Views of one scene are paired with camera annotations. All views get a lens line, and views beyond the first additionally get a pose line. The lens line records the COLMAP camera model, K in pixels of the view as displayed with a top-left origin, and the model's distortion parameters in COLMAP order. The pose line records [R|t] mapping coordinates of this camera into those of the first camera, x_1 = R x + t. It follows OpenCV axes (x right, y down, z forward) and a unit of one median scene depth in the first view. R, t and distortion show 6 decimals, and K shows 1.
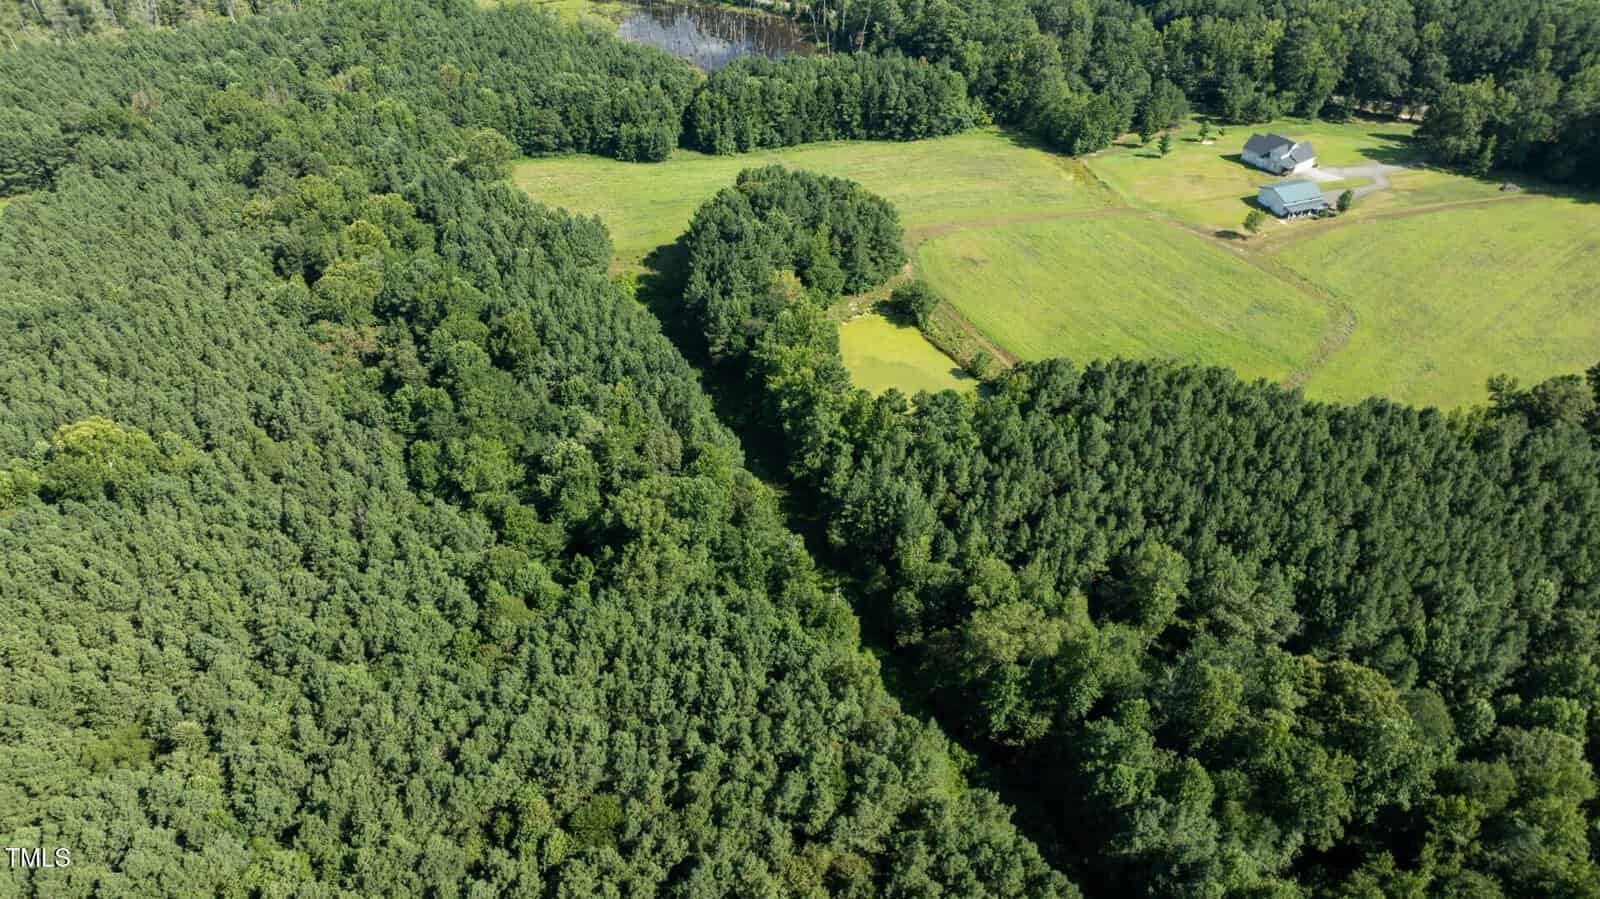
lens RADIAL K [[1131.3, 0, 802.1], [0, 1131.3, 440.4], [0, 0, 1]] dist [-0.036420, 0.032771]
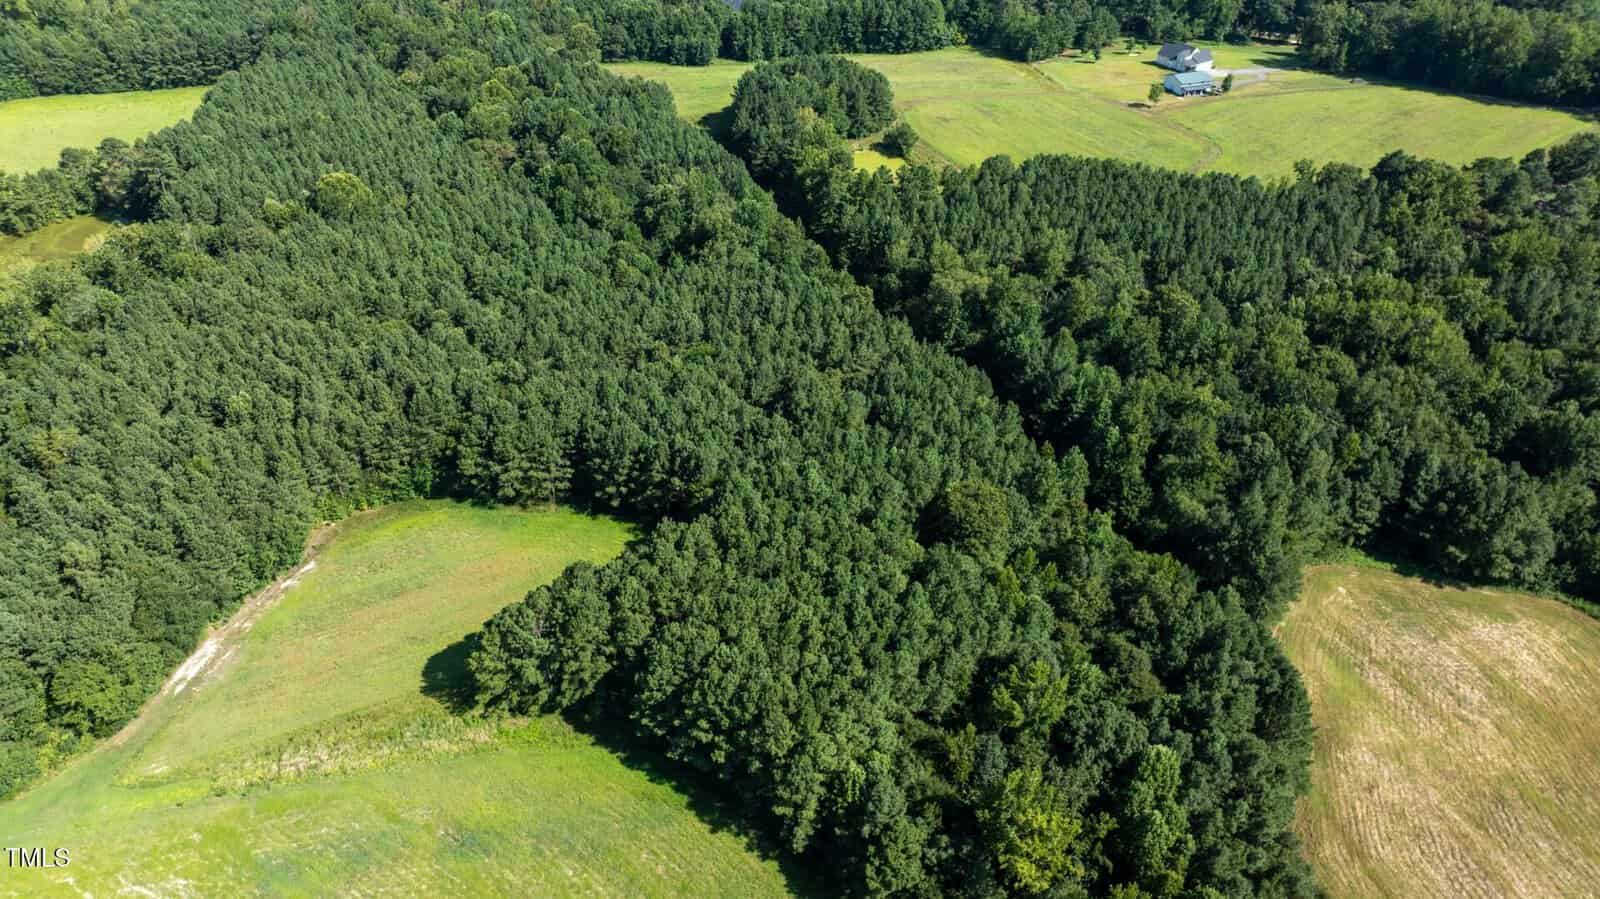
lens RADIAL K [[1131.3, 0, 802.1], [0, 1131.3, 440.4], [0, 0, 1]] dist [-0.036420, 0.032771]
pose [[0.999974, 0.007036, 0.001676, -0.018959], [-0.006994, 0.999691, -0.023839, 0.269256], [-0.001843, 0.023827, 0.999714, -0.347399]]
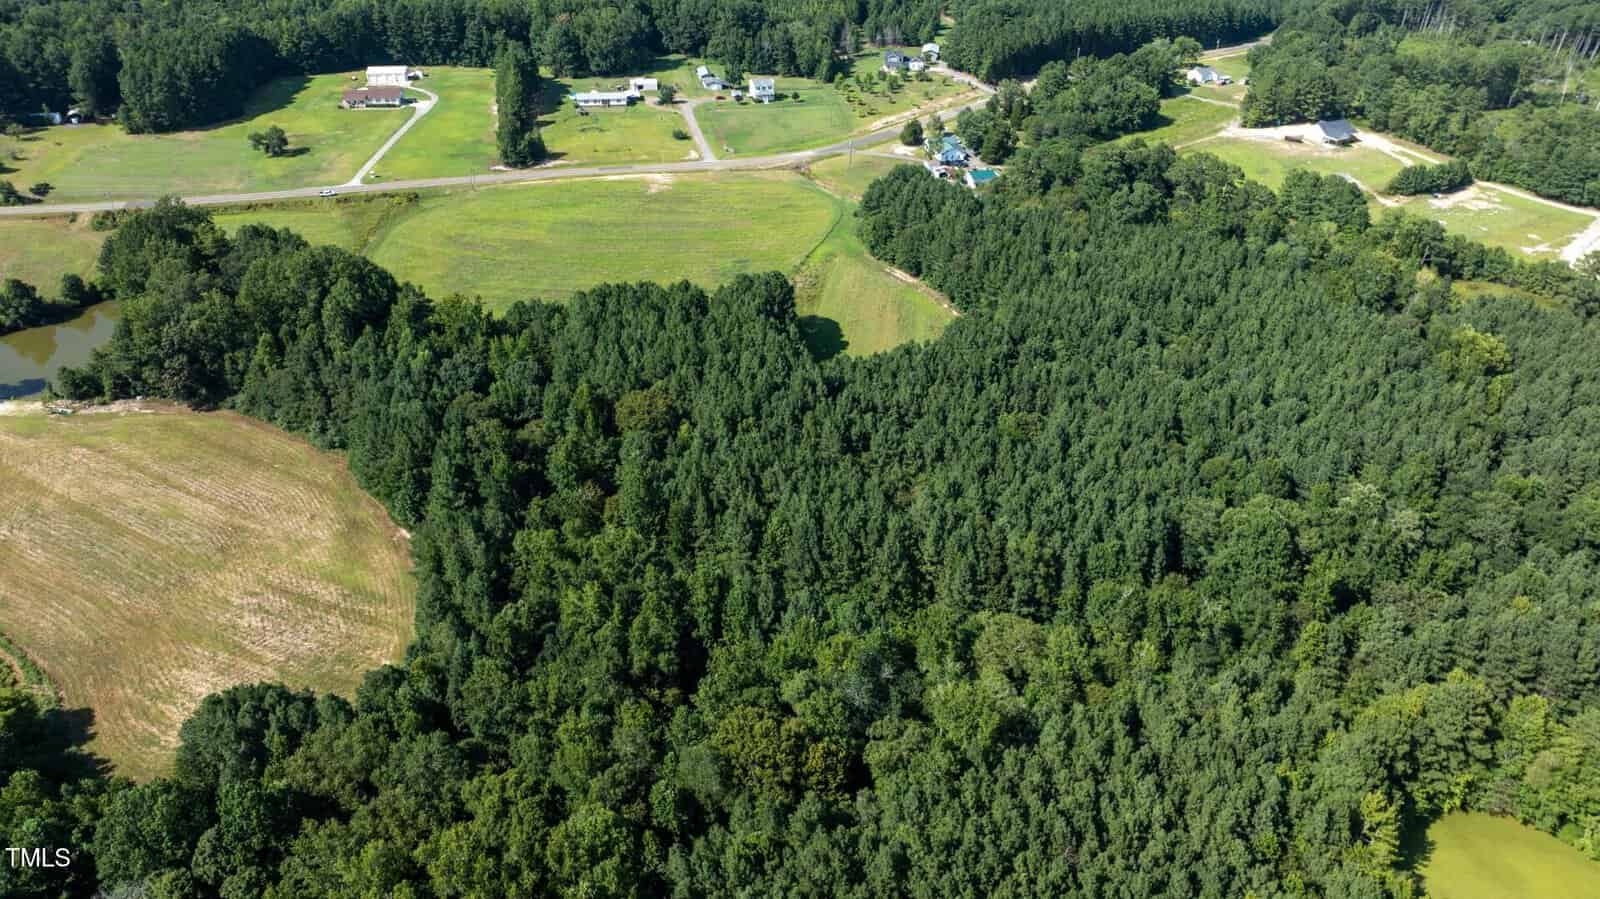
lens RADIAL K [[1133.0, 0, 800.0], [0, 1133.0, 449.5], [0, 0, 1]] dist [-0.056595, 0.071999]
pose [[-0.623968, 0.404594, -0.668556, 0.615095], [-0.492286, 0.460911, 0.738387, -0.399830], [0.606892, 0.789851, -0.088418, 0.530704]]
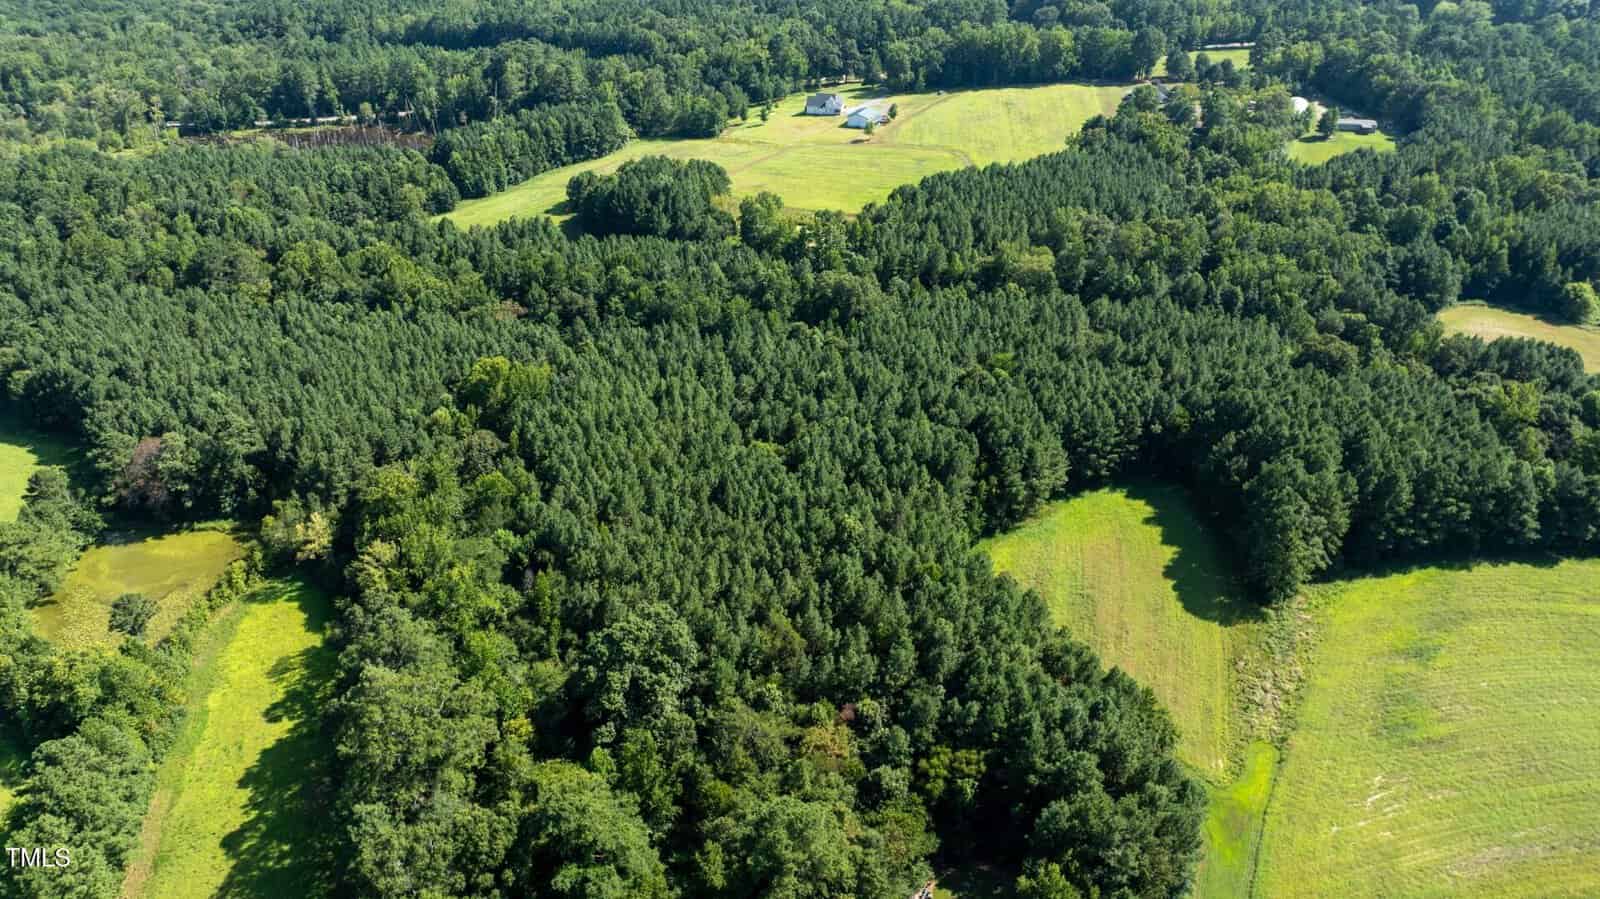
lens RADIAL K [[1130.5, 0, 800.0], [0, 1130.5, 449.5], [0, 0, 1]] dist [-0.068242, 0.083845]
pose [[0.719800, -0.360585, 0.593184, -0.873989], [0.424869, 0.904604, 0.034333, 0.139067], [-0.548976, 0.227312, 0.804335, -0.170338]]
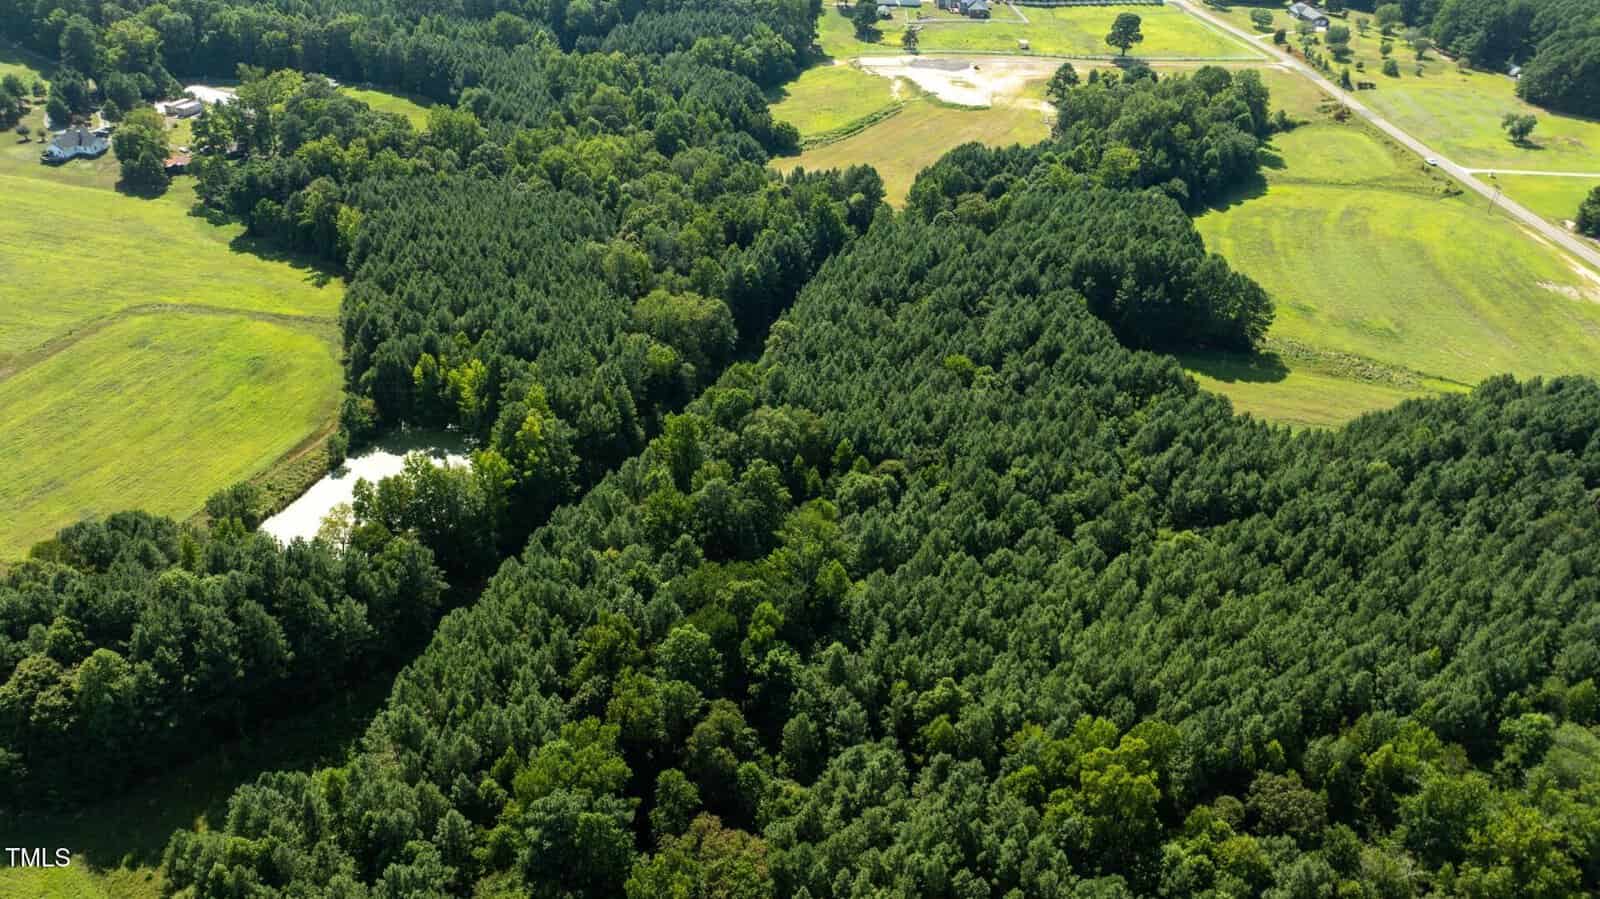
lens RADIAL K [[1130.5, 0, 800.0], [0, 1130.5, 449.5], [0, 0, 1]] dist [-0.068242, 0.083845]
pose [[-0.631970, -0.451536, 0.629865, -0.650182], [0.444947, 0.454040, 0.771926, -0.587849], [-0.634536, 0.768090, -0.086030, 0.765860]]
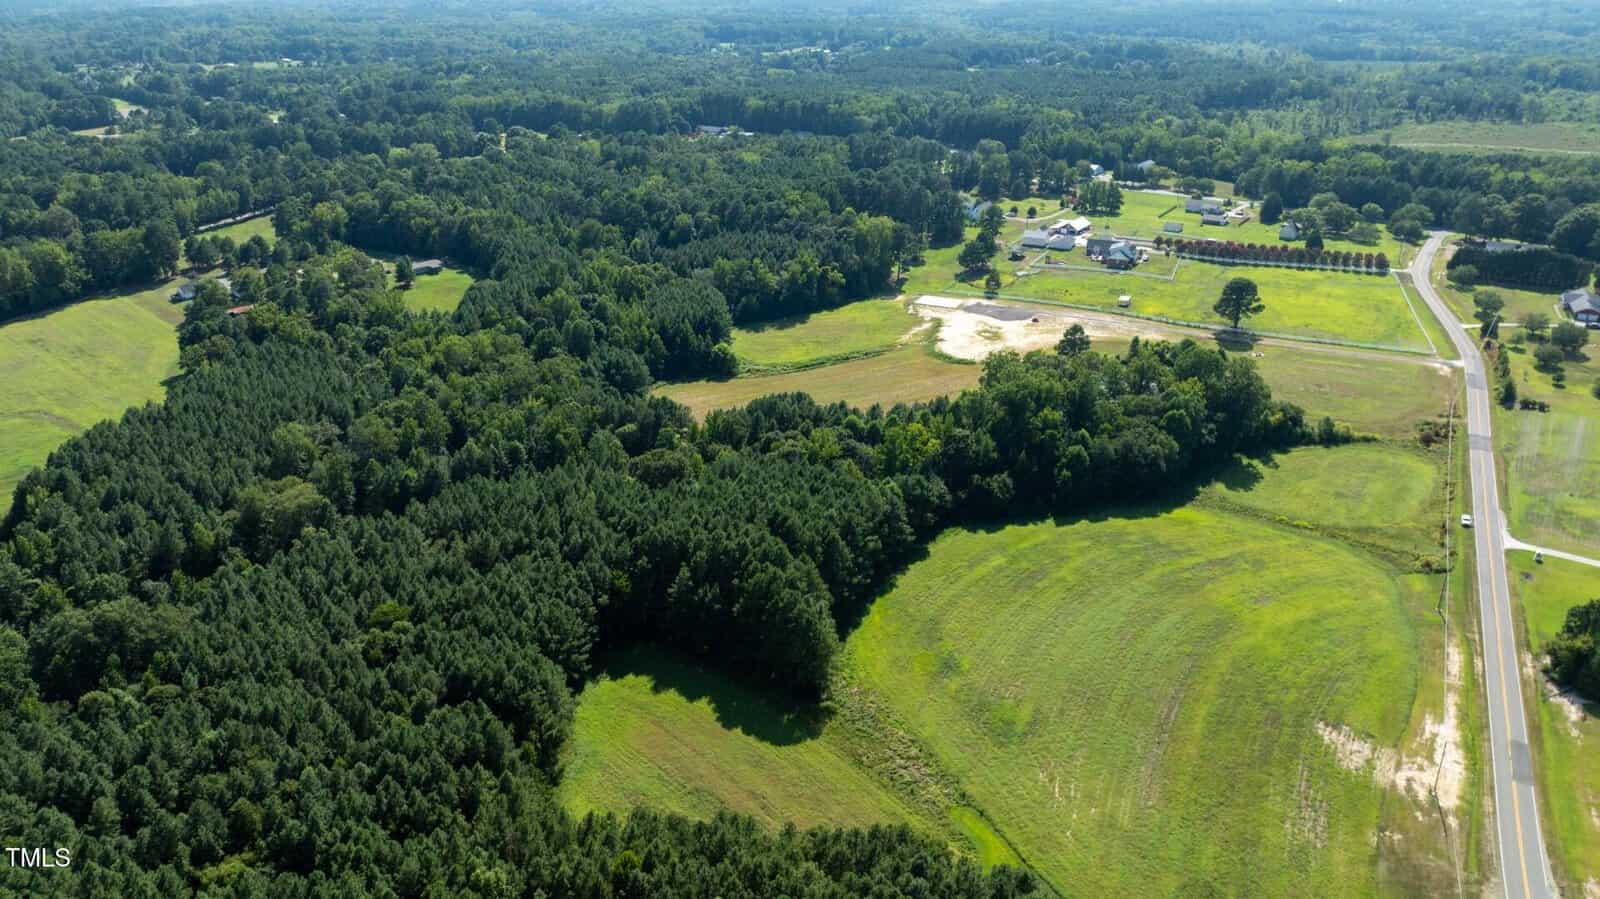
lens RADIAL K [[1131.3, 0, 802.1], [0, 1131.3, 440.4], [0, 0, 1]] dist [-0.036420, 0.032771]
pose [[-0.150135, -0.396972, 0.905468, -0.876658], [0.607221, 0.685731, 0.401318, -0.065638], [-0.780220, 0.610071, 0.138098, 0.093913]]
